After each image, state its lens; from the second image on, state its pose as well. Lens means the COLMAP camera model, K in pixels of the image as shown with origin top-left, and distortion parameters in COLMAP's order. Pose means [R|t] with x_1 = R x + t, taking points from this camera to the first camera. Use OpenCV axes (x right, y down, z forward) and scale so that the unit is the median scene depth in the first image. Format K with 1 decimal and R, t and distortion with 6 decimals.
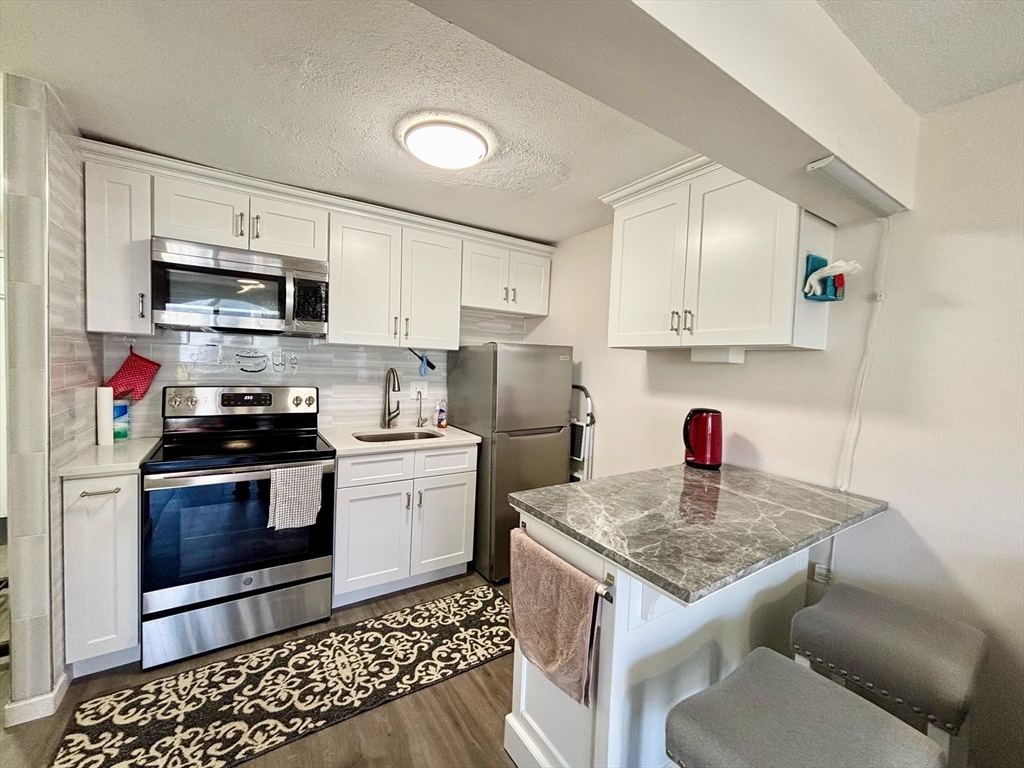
lens RADIAL K [[412.7, 0, 504.4], [0, 412.7, 382.5], [0, 0, 1]] dist [-0.000242, 0.000624]
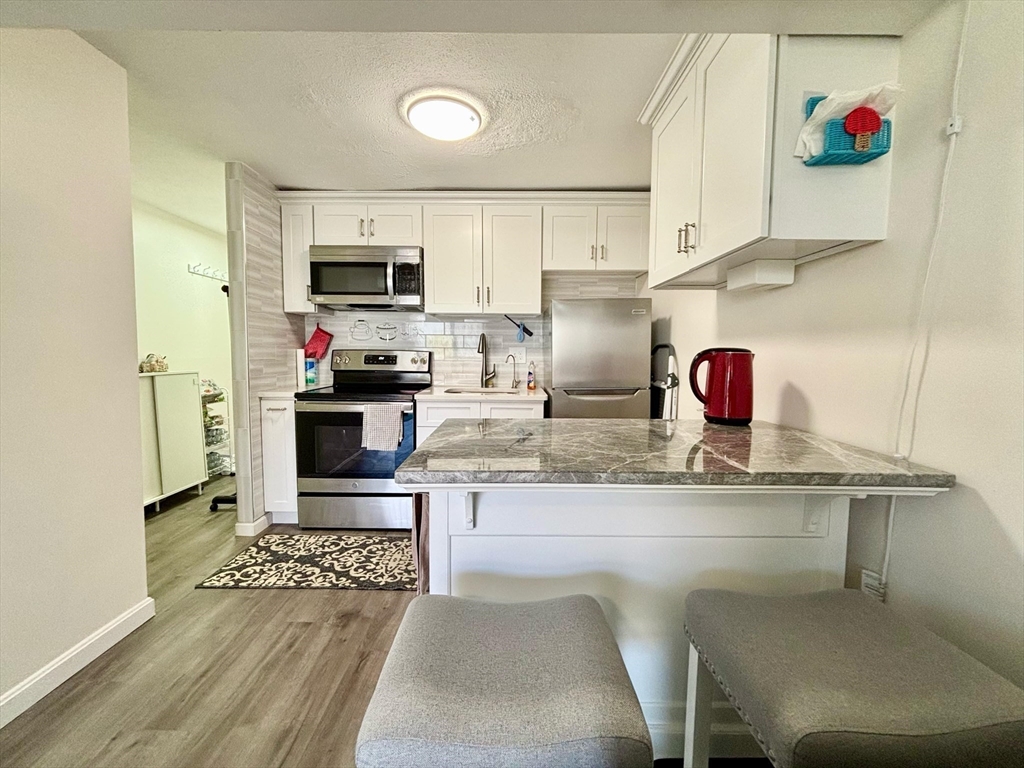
lens RADIAL K [[412.7, 0, 504.4], [0, 412.7, 382.5], [0, 0, 1]] dist [-0.000242, 0.000624]
pose [[0.835173, 0.010525, -0.549886, 0.580419], [-0.005204, 0.999923, 0.011235, 0.125512], [0.549962, -0.006521, 0.835164, 0.130173]]
